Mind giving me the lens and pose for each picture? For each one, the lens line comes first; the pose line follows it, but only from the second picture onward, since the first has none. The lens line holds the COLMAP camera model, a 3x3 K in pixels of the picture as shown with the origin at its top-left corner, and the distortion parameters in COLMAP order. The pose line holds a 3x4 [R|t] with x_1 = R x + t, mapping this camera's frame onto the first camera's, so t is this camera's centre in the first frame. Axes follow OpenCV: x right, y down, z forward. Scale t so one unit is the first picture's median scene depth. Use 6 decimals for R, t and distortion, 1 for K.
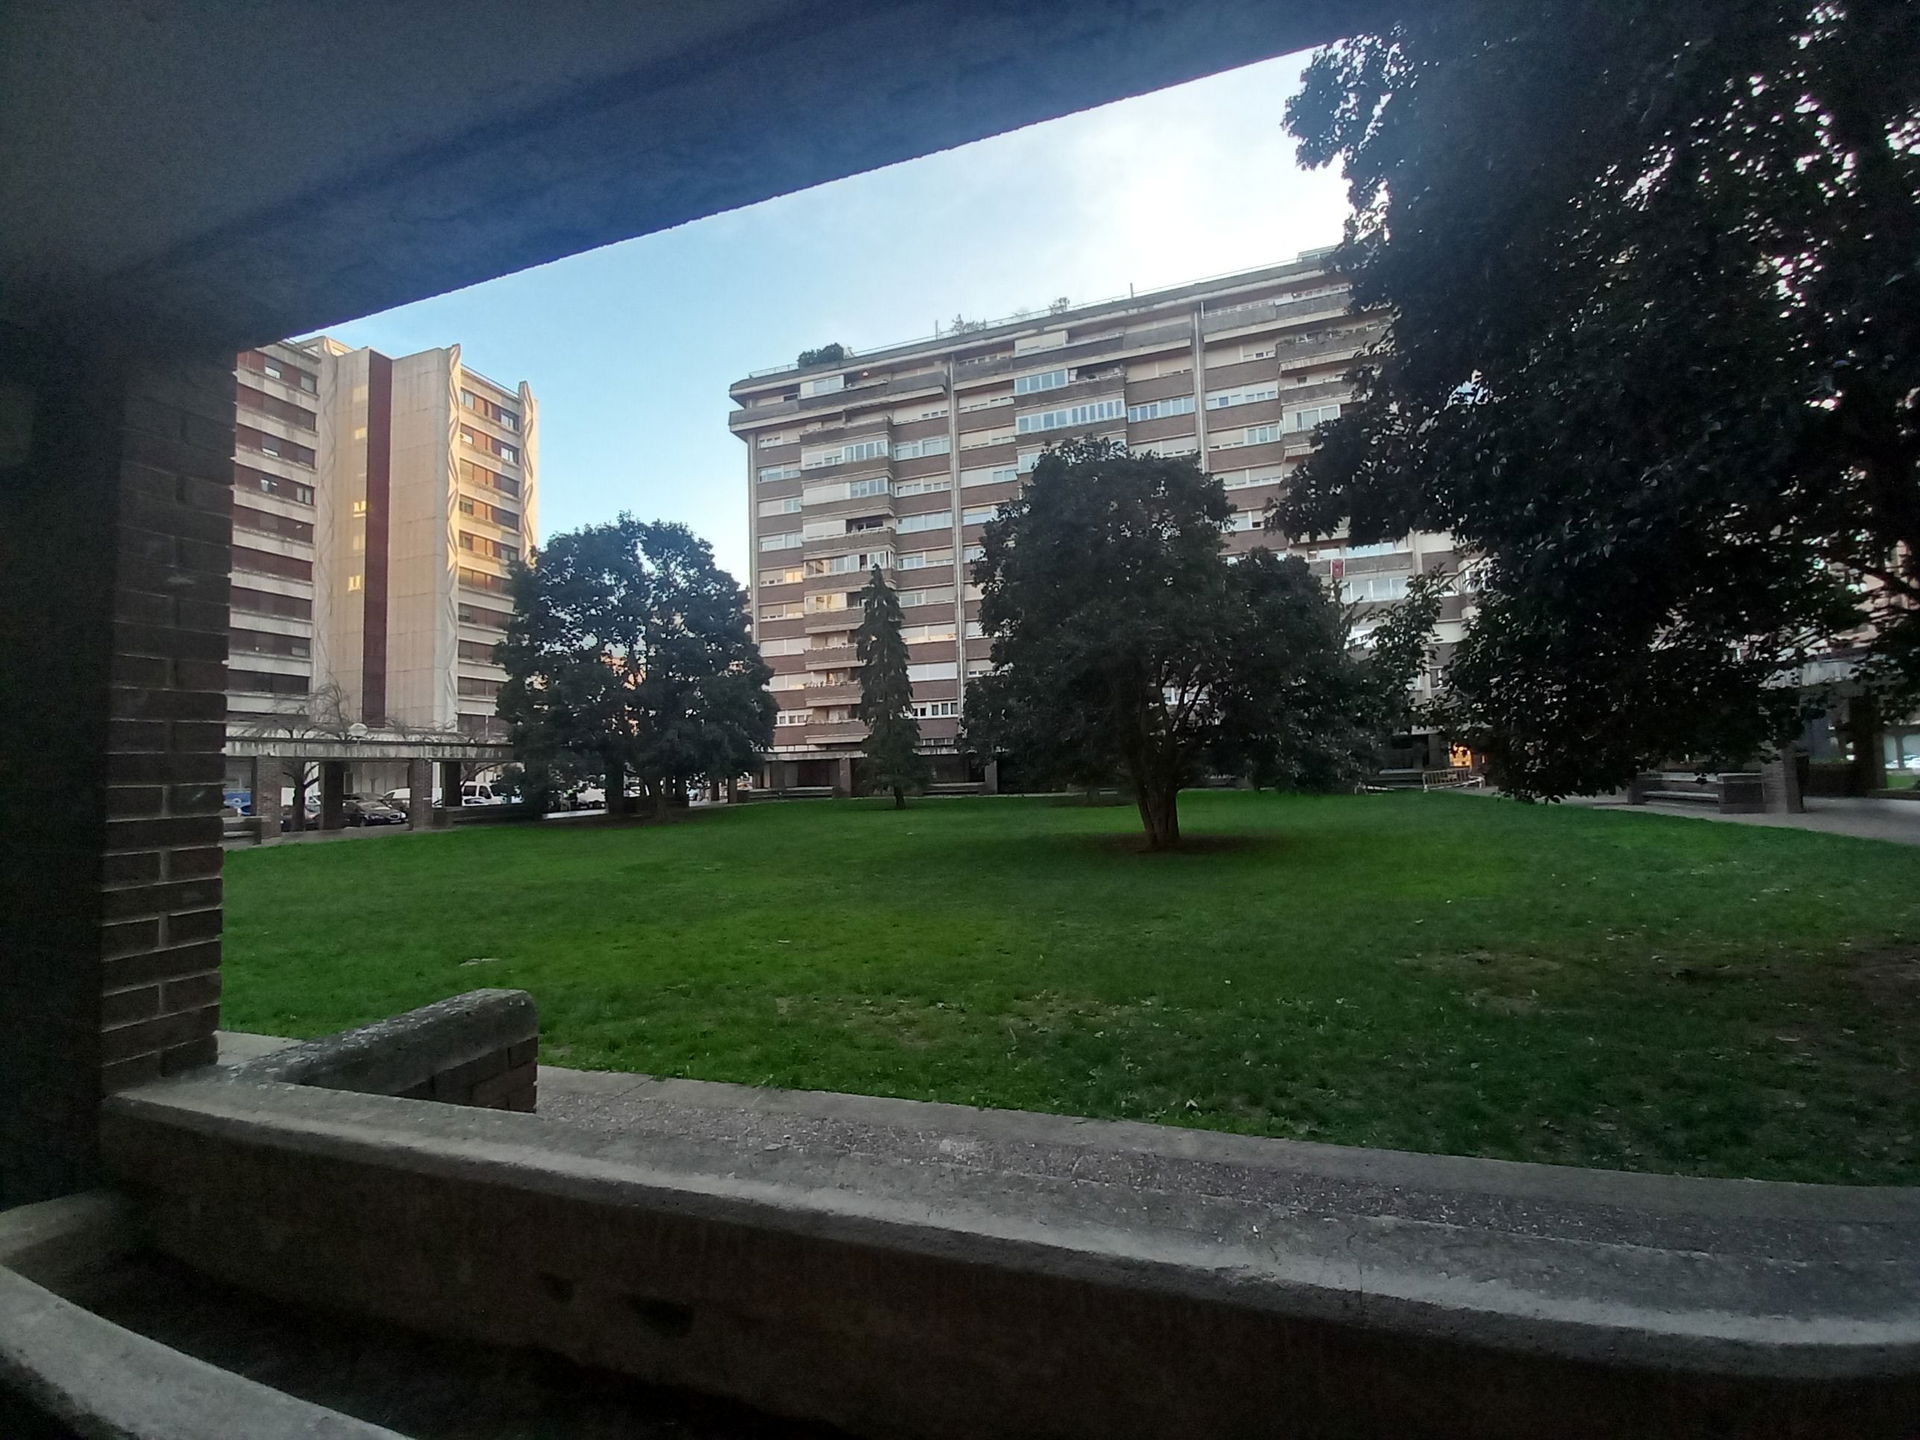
lens RADIAL K [[769.1, 0, 1005.6], [0, 769.1, 727.6], [0, 0, 1]] dist [-0.039836, -0.001670]
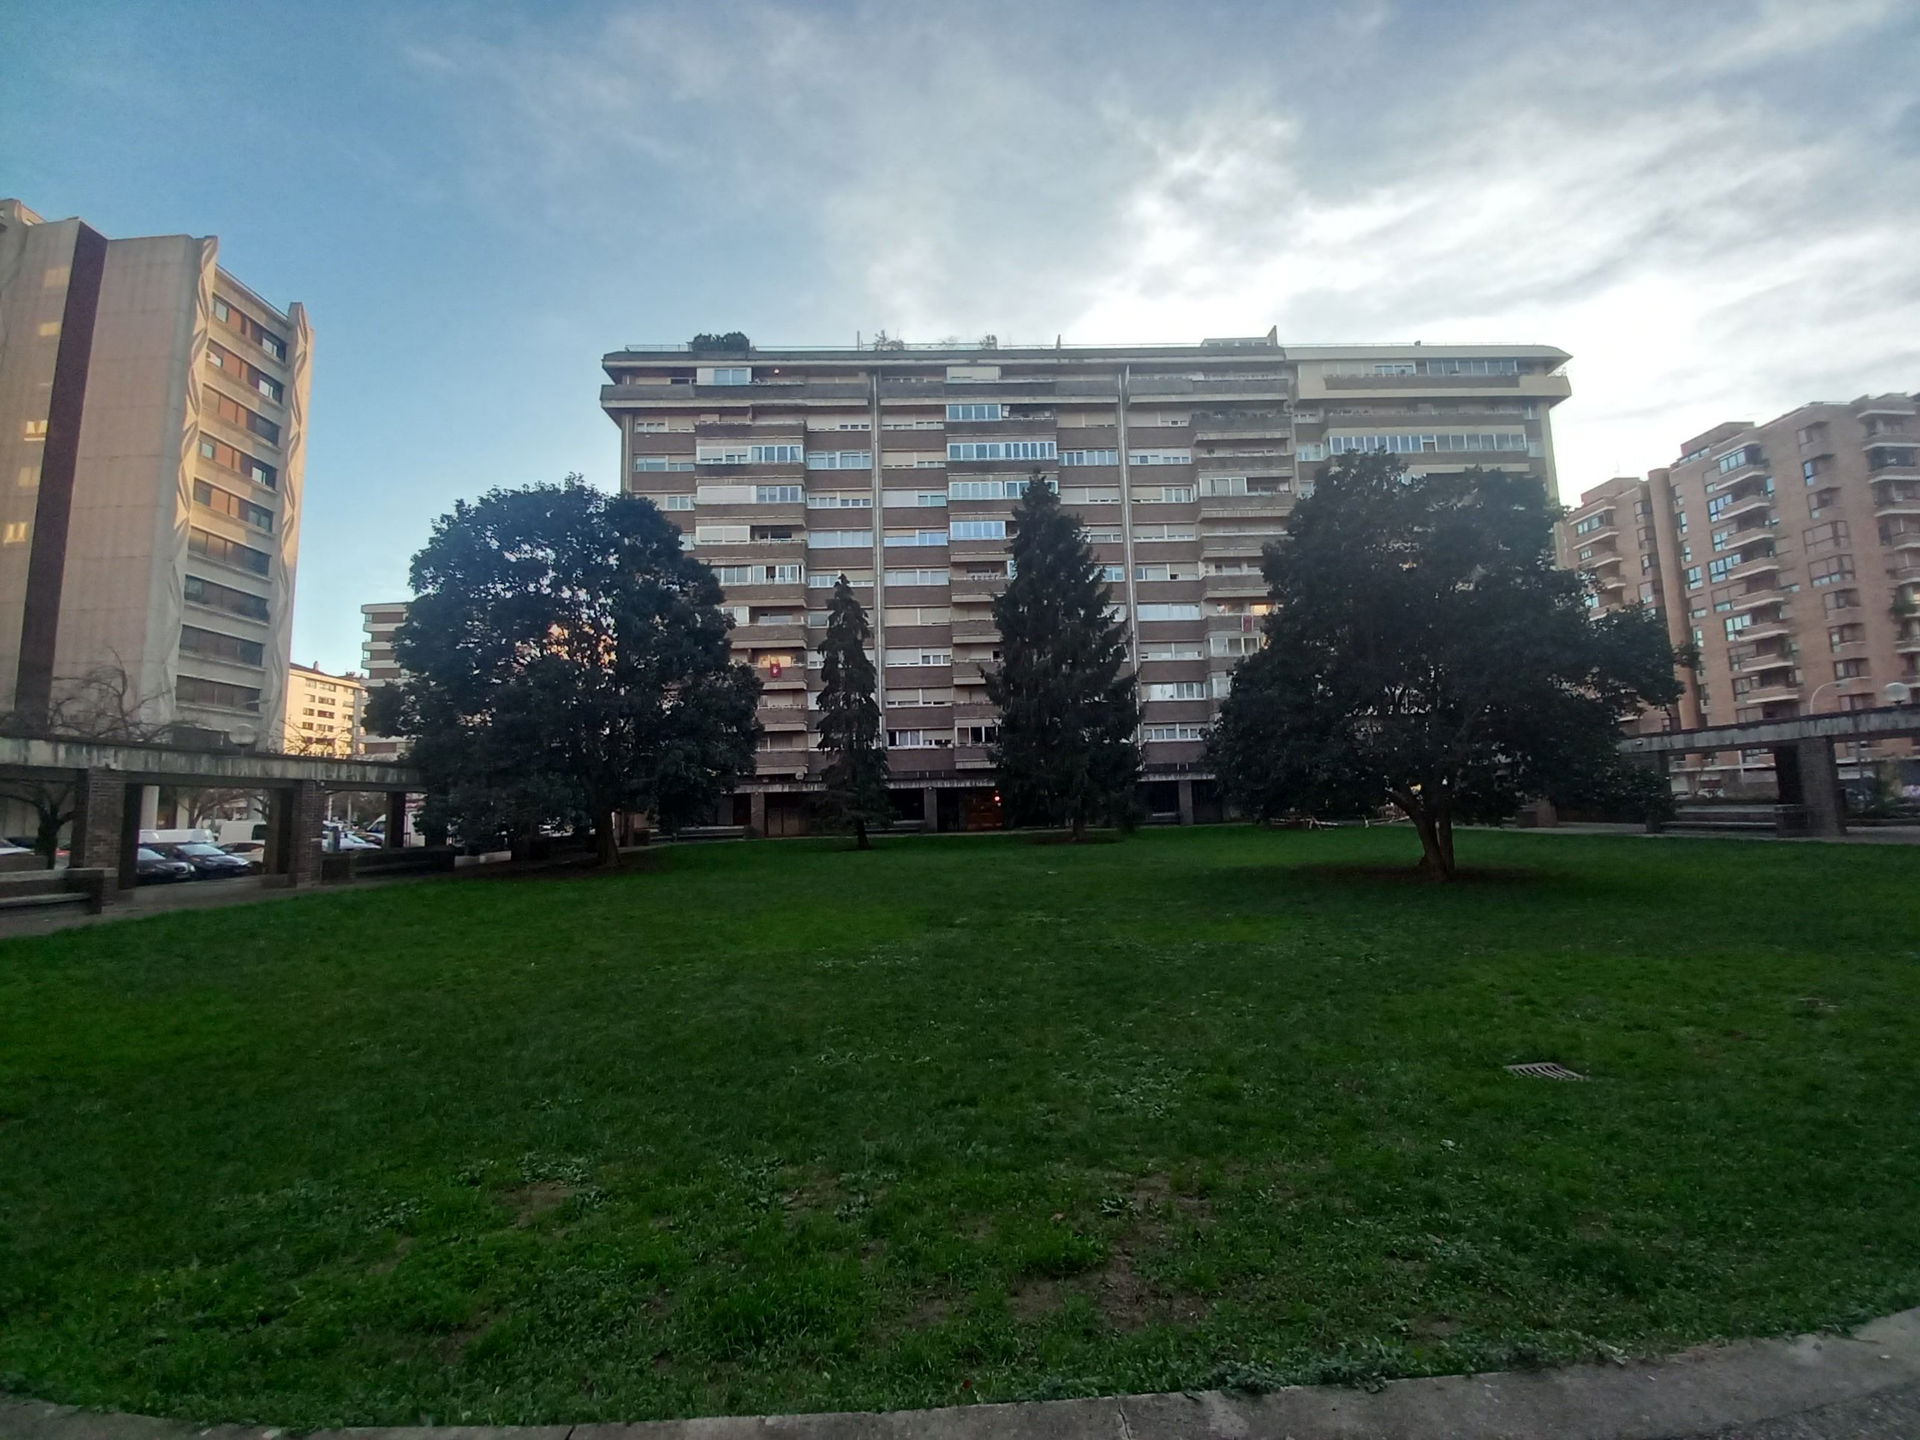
lens RADIAL K [[769.1, 0, 967.9], [0, 769.1, 727.9], [0, 0, 1]] dist [-0.039836, -0.001670]
pose [[0.940489, 0.036117, 0.337899, -0.264703], [-0.017066, 0.998101, -0.059184, 0.012744], [-0.339395, 0.049895, 0.939320, 0.087676]]
